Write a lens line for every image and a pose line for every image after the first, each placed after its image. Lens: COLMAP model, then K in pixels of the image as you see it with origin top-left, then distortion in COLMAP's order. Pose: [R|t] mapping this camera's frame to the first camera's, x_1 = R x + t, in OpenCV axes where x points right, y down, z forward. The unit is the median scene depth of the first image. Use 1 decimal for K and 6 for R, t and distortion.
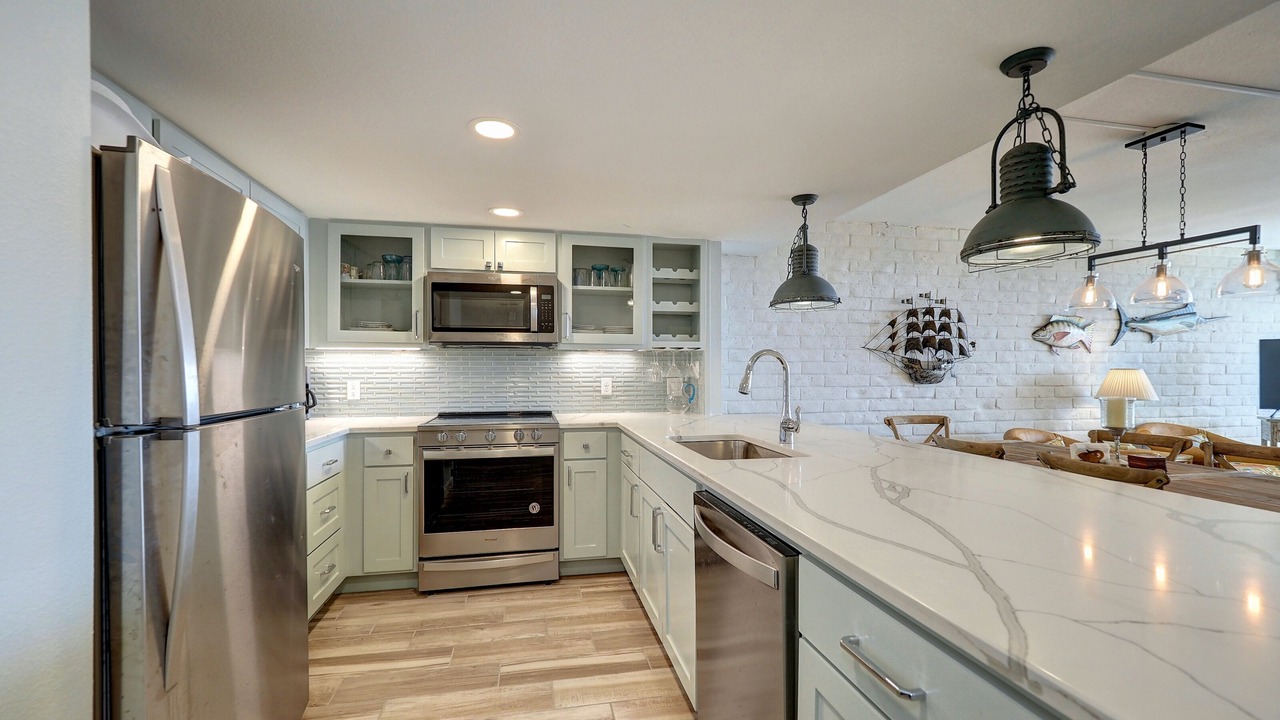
lens RADIAL K [[536.5, 0, 637.3], [0, 536.5, 370.6], [0, 0, 1]] dist [-0.001149, -0.002633]
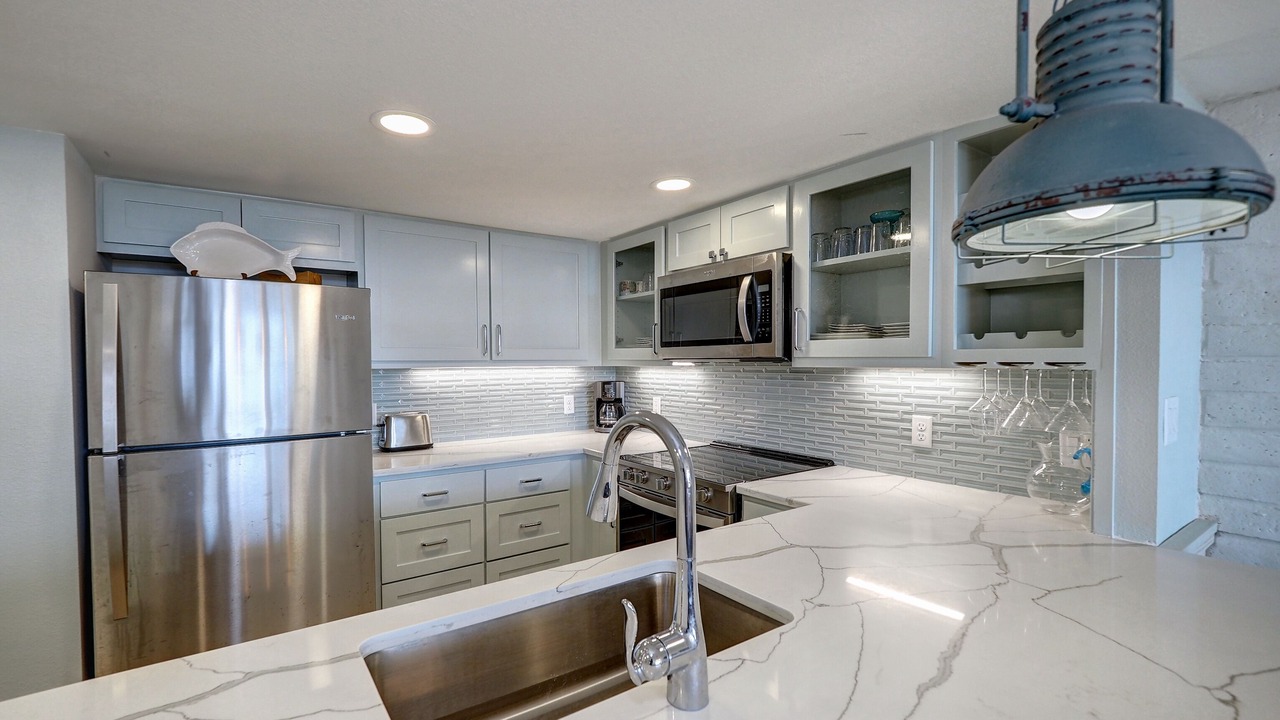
lens RADIAL K [[572.8, 0, 633.4], [0, 572.8, 373.3], [0, 0, 1]] dist [-0.000509, -0.000482]
pose [[0.381384, 0.022071, -0.924153, 0.397498], [0.006656, 0.999623, 0.026621, -0.050337], [0.924393, -0.016304, 0.381094, 0.556046]]
